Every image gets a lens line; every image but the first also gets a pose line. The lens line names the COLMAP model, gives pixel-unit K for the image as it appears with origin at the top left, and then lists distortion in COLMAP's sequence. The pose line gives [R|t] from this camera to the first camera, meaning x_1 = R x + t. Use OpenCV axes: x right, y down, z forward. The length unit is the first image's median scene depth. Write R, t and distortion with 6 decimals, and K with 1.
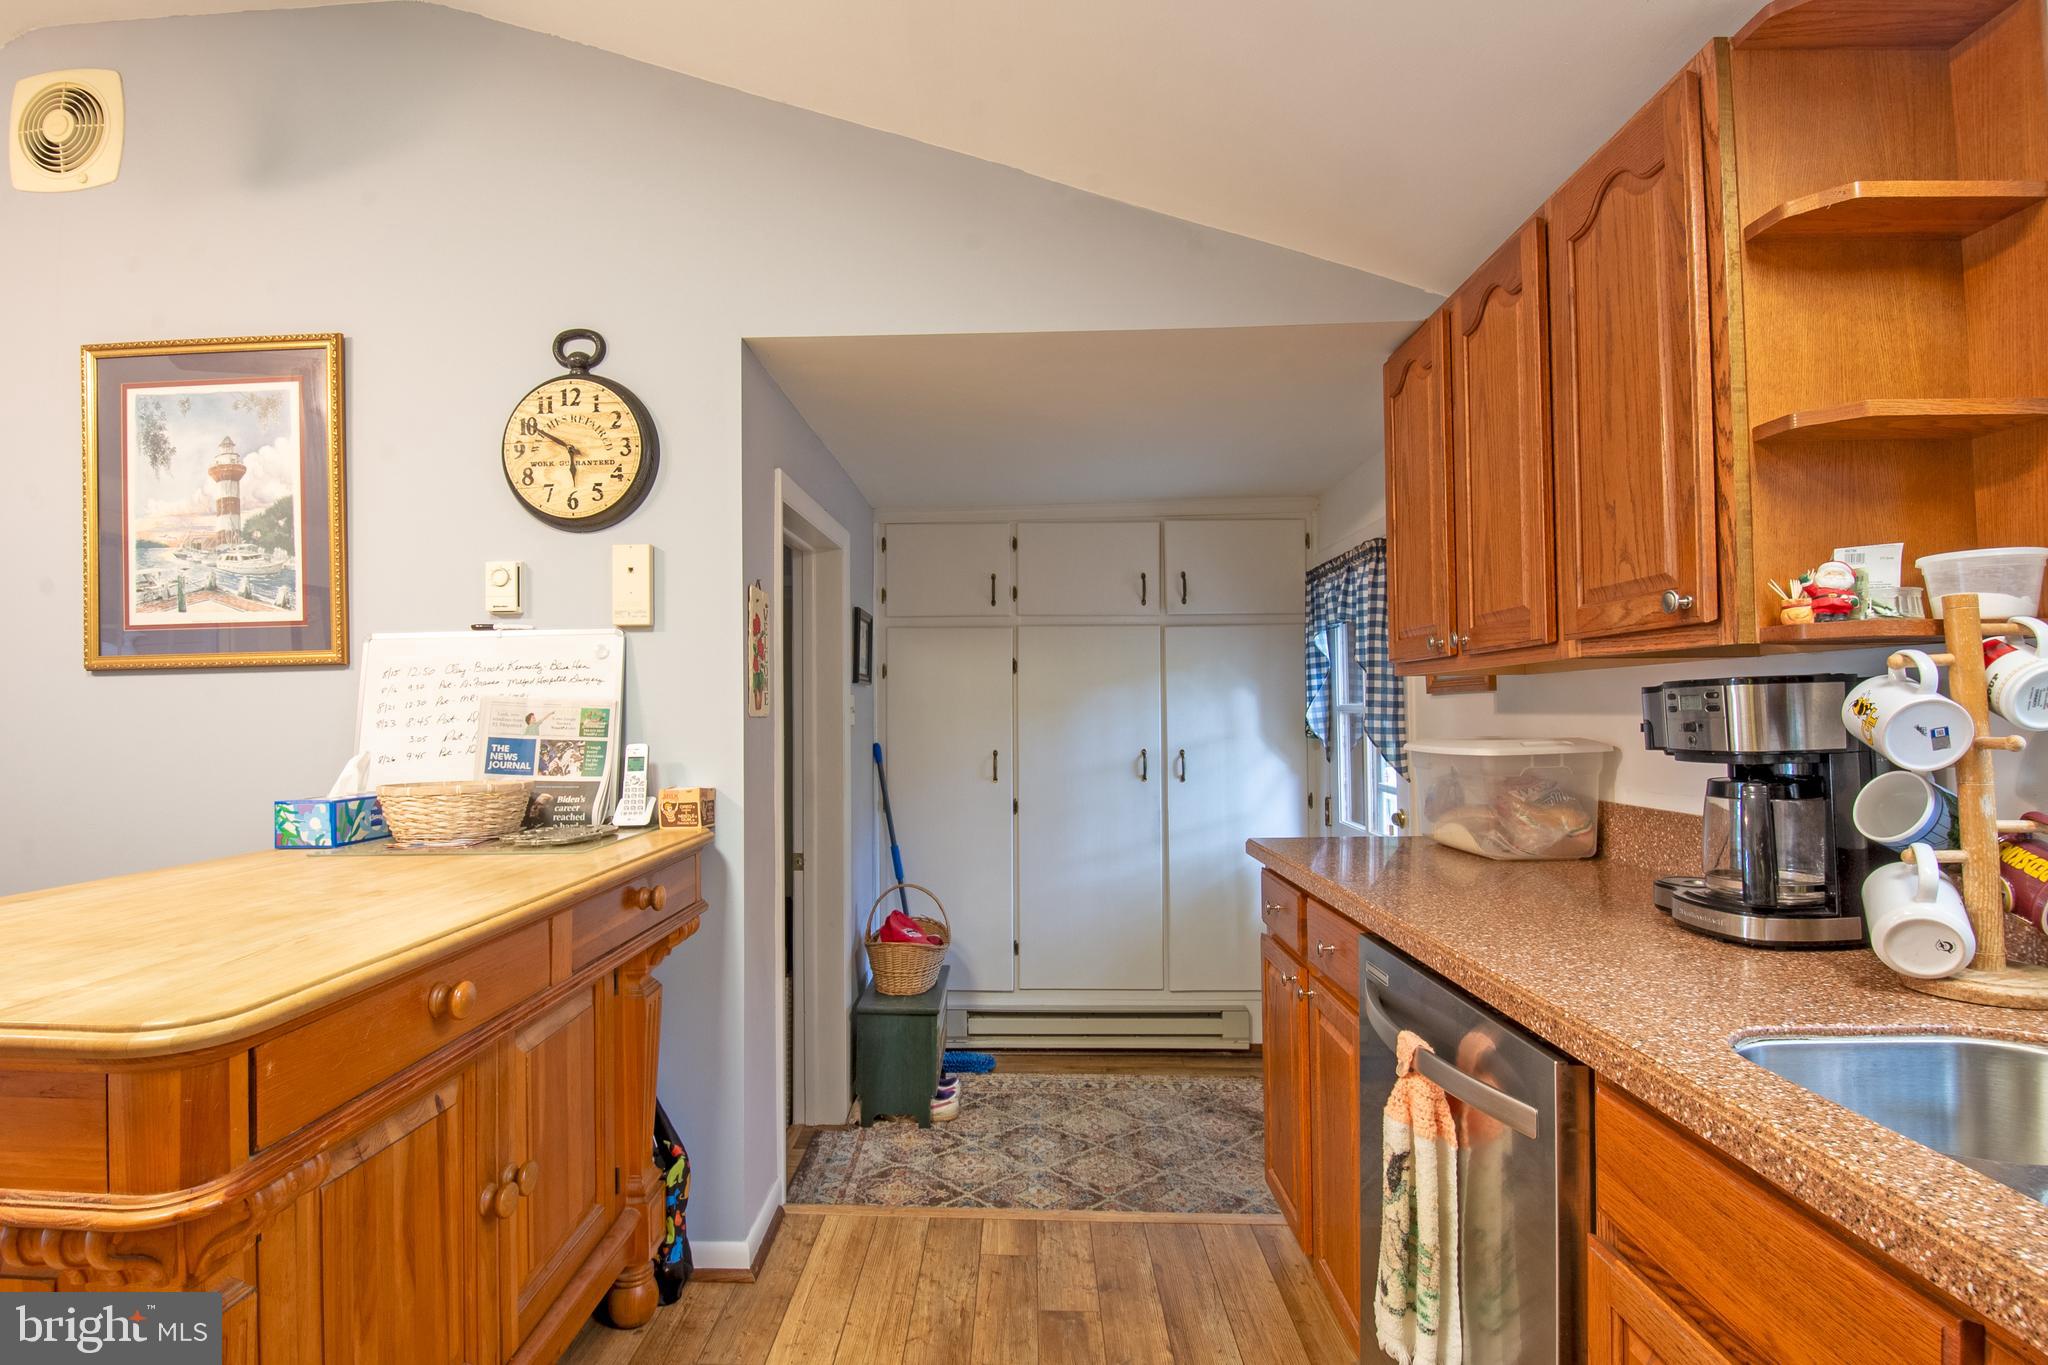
lens RADIAL K [[988.9, 0, 994.1], [0, 988.9, 685.8], [0, 0, 1]] dist [0.002491, -0.012696]
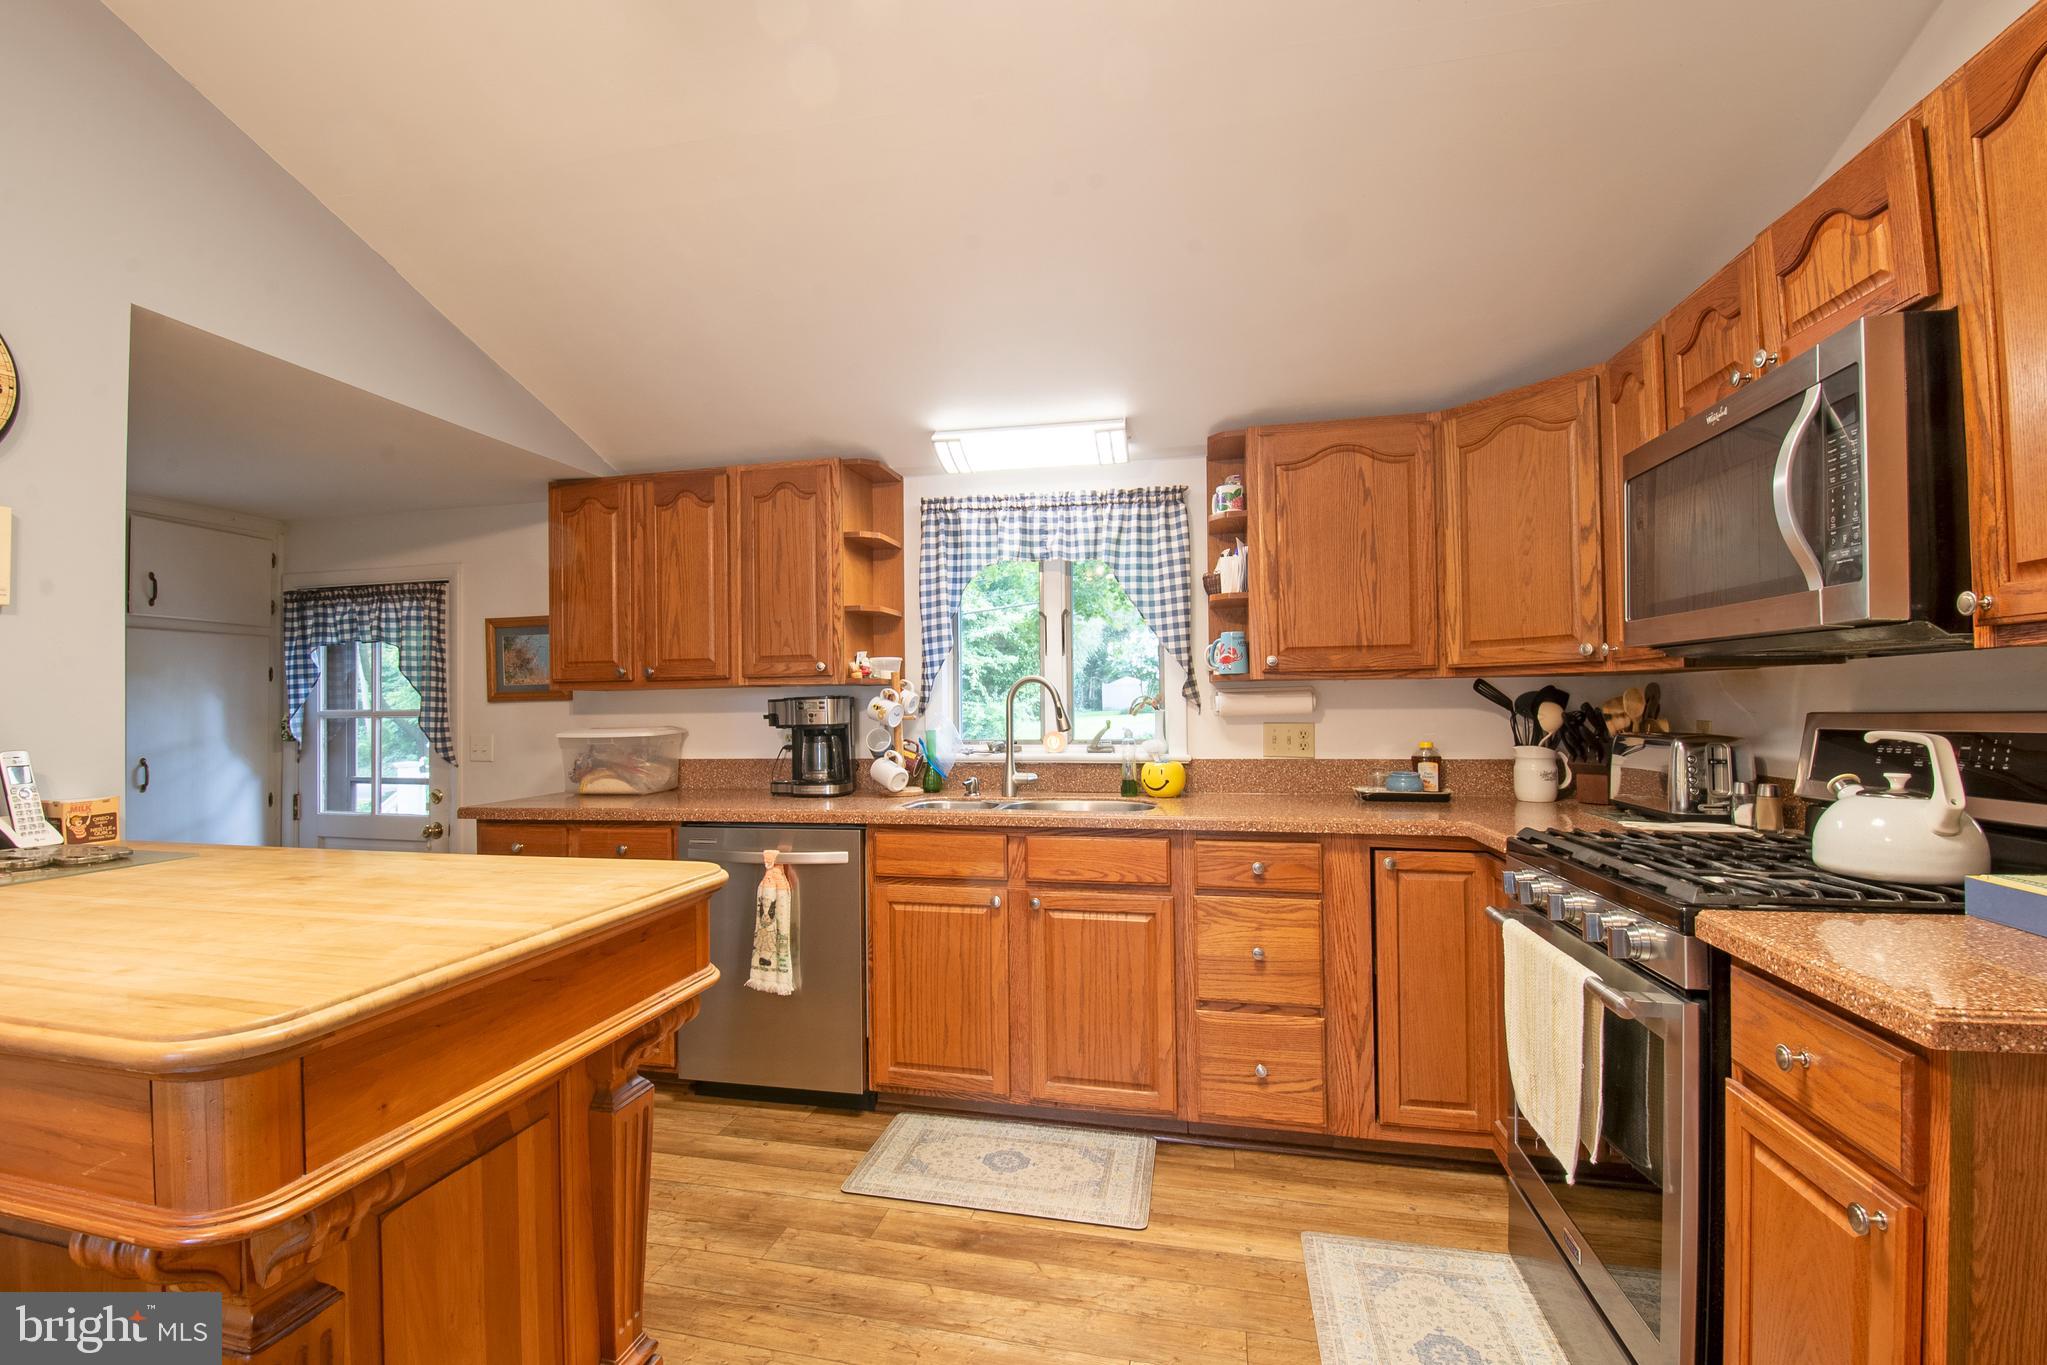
lens RADIAL K [[899.7, 0, 988.4], [0, 899.7, 689.8], [0, 0, 1]] dist [0.006454, -0.017178]
pose [[0.202431, 0.024422, 0.978992, -0.983966], [-0.012955, 0.999668, -0.022259, 0.014575], [-0.979211, -0.008177, 0.202680, 0.059220]]
